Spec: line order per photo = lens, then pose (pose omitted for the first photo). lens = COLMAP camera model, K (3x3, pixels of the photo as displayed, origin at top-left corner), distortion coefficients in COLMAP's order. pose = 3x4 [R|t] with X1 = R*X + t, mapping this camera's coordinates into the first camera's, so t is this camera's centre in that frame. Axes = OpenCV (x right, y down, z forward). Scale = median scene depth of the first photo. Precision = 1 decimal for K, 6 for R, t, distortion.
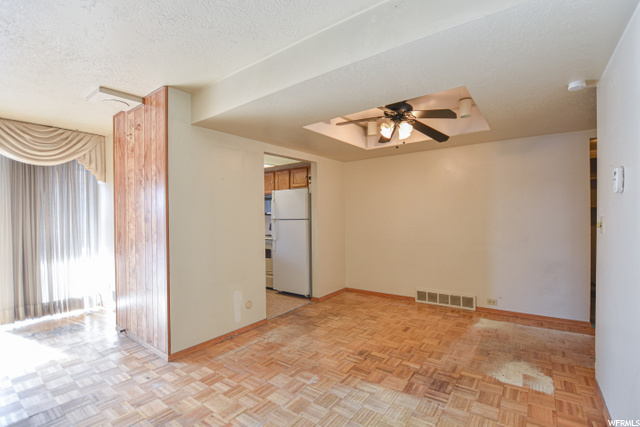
lens RADIAL K [[293.0, 0, 327.7], [0, 293.0, 221.8], [0, 0, 1]] dist [-0.028425, -0.000154]
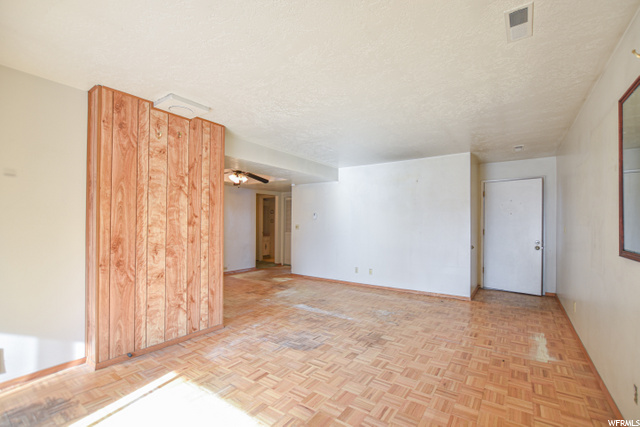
lens RADIAL K [[285.8, 0, 321.6], [0, 285.8, 215.2], [0, 0, 1]] dist [-0.021107, 0.000133]
pose [[-0.016561, 0.039498, 0.999082, -1.610790], [0.004199, 0.999213, -0.039433, 0.006606], [-0.999854, 0.003542, -0.016713, 0.469764]]
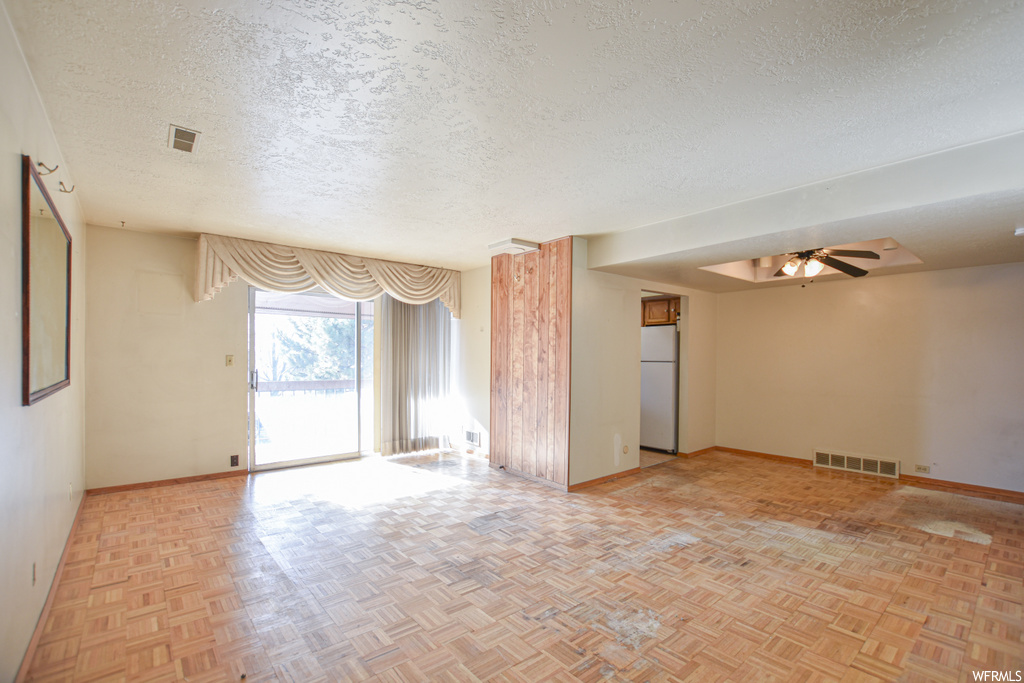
lens RADIAL K [[451.0, 0, 524.9], [0, 451.0, 362.9], [0, 0, 1]] dist [-0.010386, 0.000659]
pose [[0.972847, 0.021485, -0.230450, -0.278546], [-0.021953, 0.999759, 0.000532, 0.005374], [0.230406, 0.004542, 0.973084, -0.567519]]
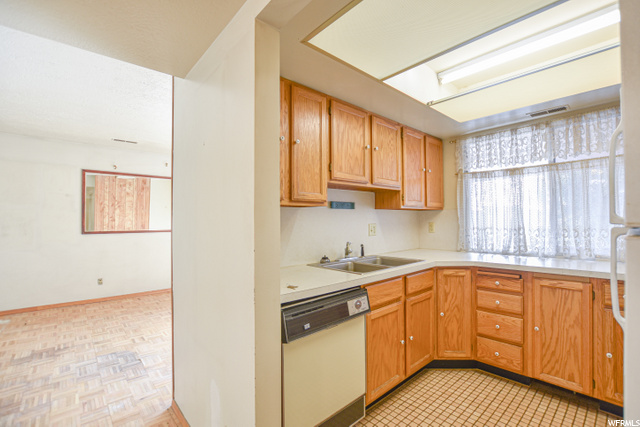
lens RADIAL K [[287.4, 0, 319.2], [0, 287.4, 221.0], [0, 0, 1]] dist [-0.022360, 0.000257]
pose [[-0.219085, 0.016089, -0.975573, 0.080977], [-0.003427, 0.999845, 0.017259, -0.022774], [0.975700, 0.007124, -0.218996, 1.304109]]
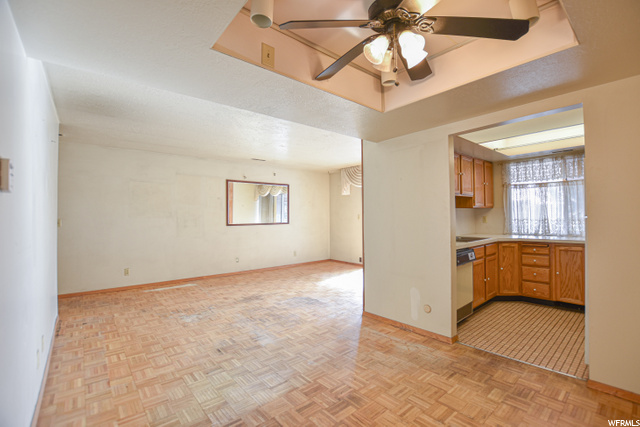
lens RADIAL K [[285.8, 0, 321.6], [0, 285.8, 215.2], [0, 0, 1]] dist [-0.021107, 0.000133]
pose [[-0.238594, 0.013217, -0.971030, 0.741055], [0.001667, 0.999911, 0.013201, -0.029638], [0.971118, 0.001531, -0.238594, 0.960486]]
